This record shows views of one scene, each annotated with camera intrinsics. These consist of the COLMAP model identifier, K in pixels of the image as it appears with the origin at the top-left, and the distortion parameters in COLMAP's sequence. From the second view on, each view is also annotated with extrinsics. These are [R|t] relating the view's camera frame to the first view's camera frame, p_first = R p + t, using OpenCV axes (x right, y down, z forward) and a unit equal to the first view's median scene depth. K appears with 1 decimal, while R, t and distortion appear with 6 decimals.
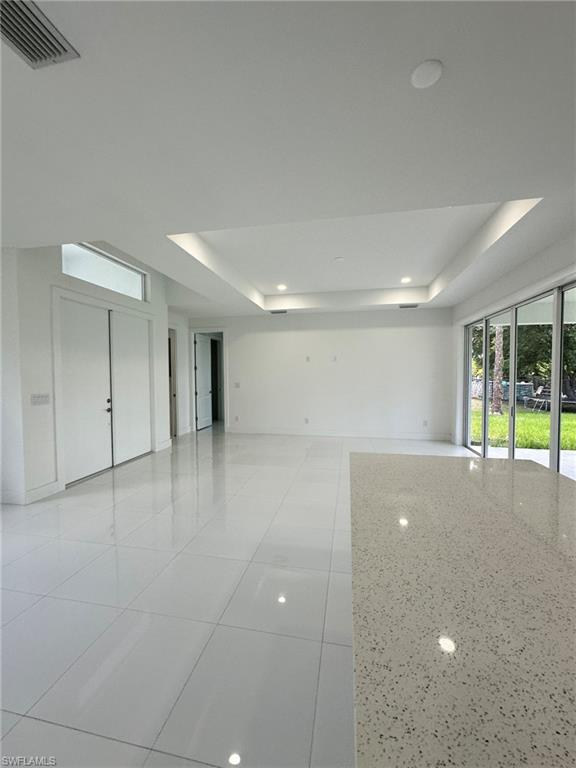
lens RADIAL K [[305.0, 0, 292.6], [0, 305.0, 385.3], [0, 0, 1]] dist [-0.008061, 0.001380]
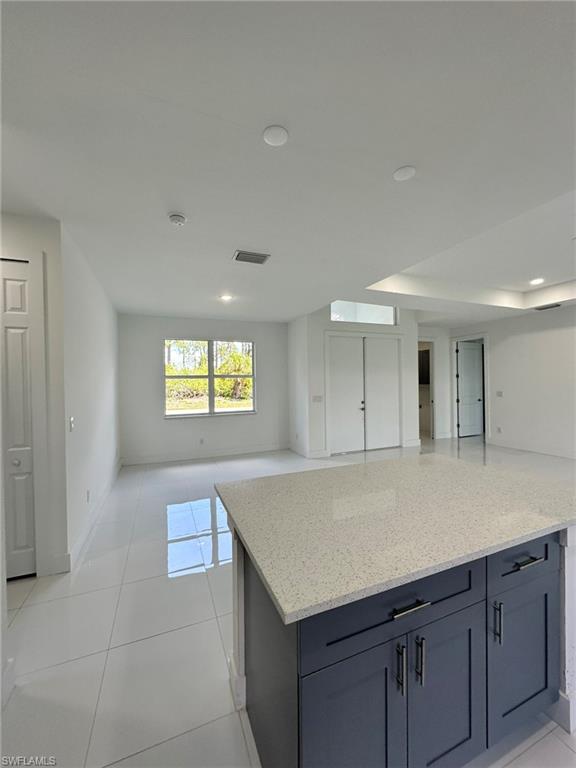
lens RADIAL K [[305.0, 0, 295.6], [0, 305.0, 383.6], [0, 0, 1]] dist [-0.008061, 0.001380]
pose [[0.561399, 0.000559, -0.827545, 0.309975], [-0.020943, 0.999689, -0.013532, -0.007644], [0.827280, 0.024928, 0.561236, -0.036302]]
